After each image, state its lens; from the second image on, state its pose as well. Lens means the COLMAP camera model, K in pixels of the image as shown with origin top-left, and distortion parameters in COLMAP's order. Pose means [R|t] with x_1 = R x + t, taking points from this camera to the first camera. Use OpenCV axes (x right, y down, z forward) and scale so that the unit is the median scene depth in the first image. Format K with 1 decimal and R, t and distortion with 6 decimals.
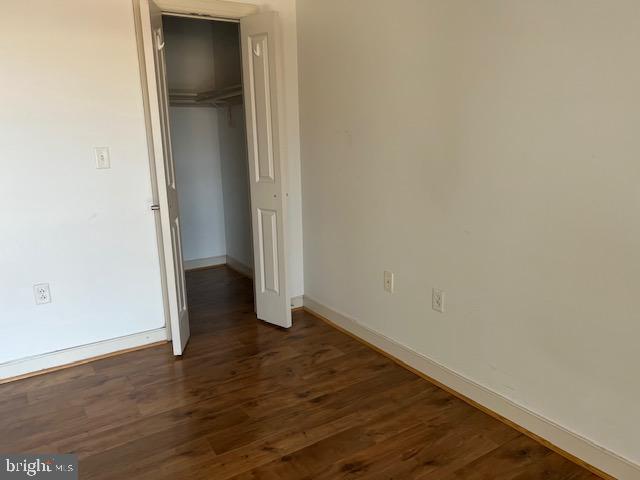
lens RADIAL K [[481.6, 0, 320.0], [0, 481.6, 240.0], [0, 0, 1]] dist [0.066939, -0.084442]
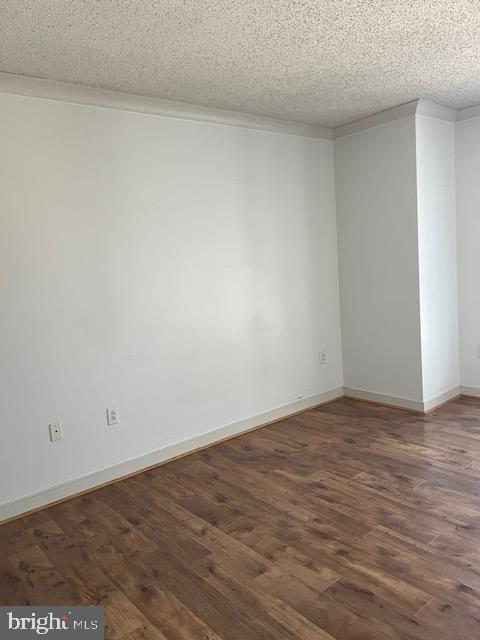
lens RADIAL K [[481.6, 0, 240.0], [0, 481.6, 320.0], [0, 0, 1]] dist [0.066939, -0.084442]
pose [[-0.102727, -0.082884, 0.991250, -1.127757], [0.301160, 0.947160, 0.110408, -0.169616], [-0.948024, 0.309867, -0.072337, 0.715525]]
